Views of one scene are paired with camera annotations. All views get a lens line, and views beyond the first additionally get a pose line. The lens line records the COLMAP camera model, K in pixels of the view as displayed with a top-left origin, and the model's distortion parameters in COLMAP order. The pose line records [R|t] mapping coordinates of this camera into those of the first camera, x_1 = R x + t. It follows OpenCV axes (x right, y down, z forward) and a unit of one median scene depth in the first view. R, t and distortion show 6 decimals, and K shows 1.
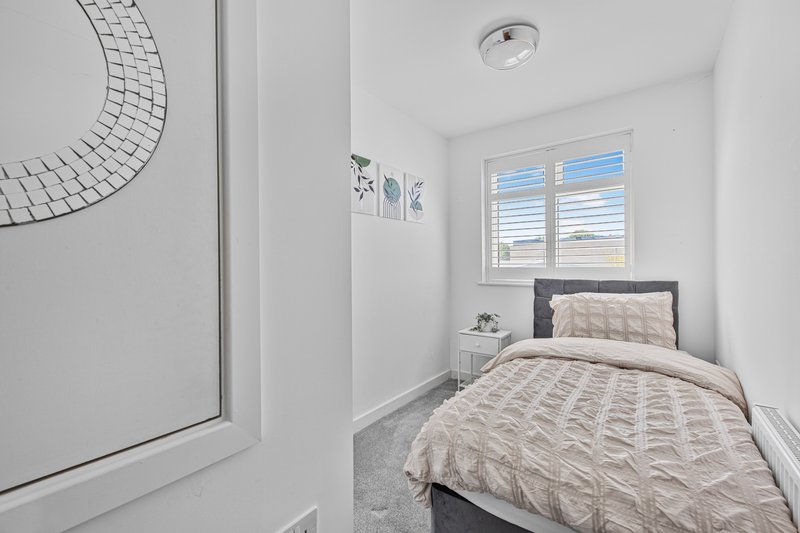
lens RADIAL K [[322.1, 0, 400.0], [0, 322.1, 266.5], [0, 0, 1]] dist [0.001426, 0.000492]
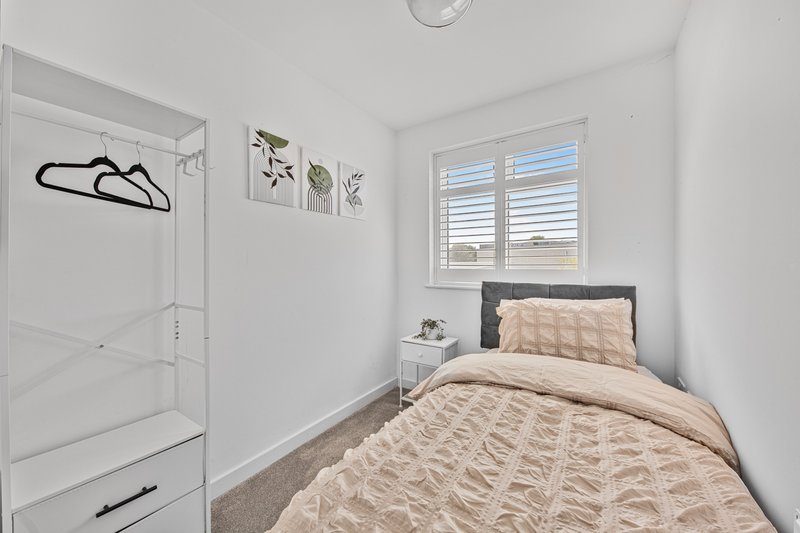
lens RADIAL K [[291.1, 0, 395.9], [0, 291.1, 265.9], [0, 0, 1]] dist [0.000221, -0.000394]
pose [[0.998233, 0.006626, 0.059043, 0.150885], [-0.006573, 0.999978, -0.001089, -0.005248], [-0.059049, 0.000699, 0.998255, 0.231417]]
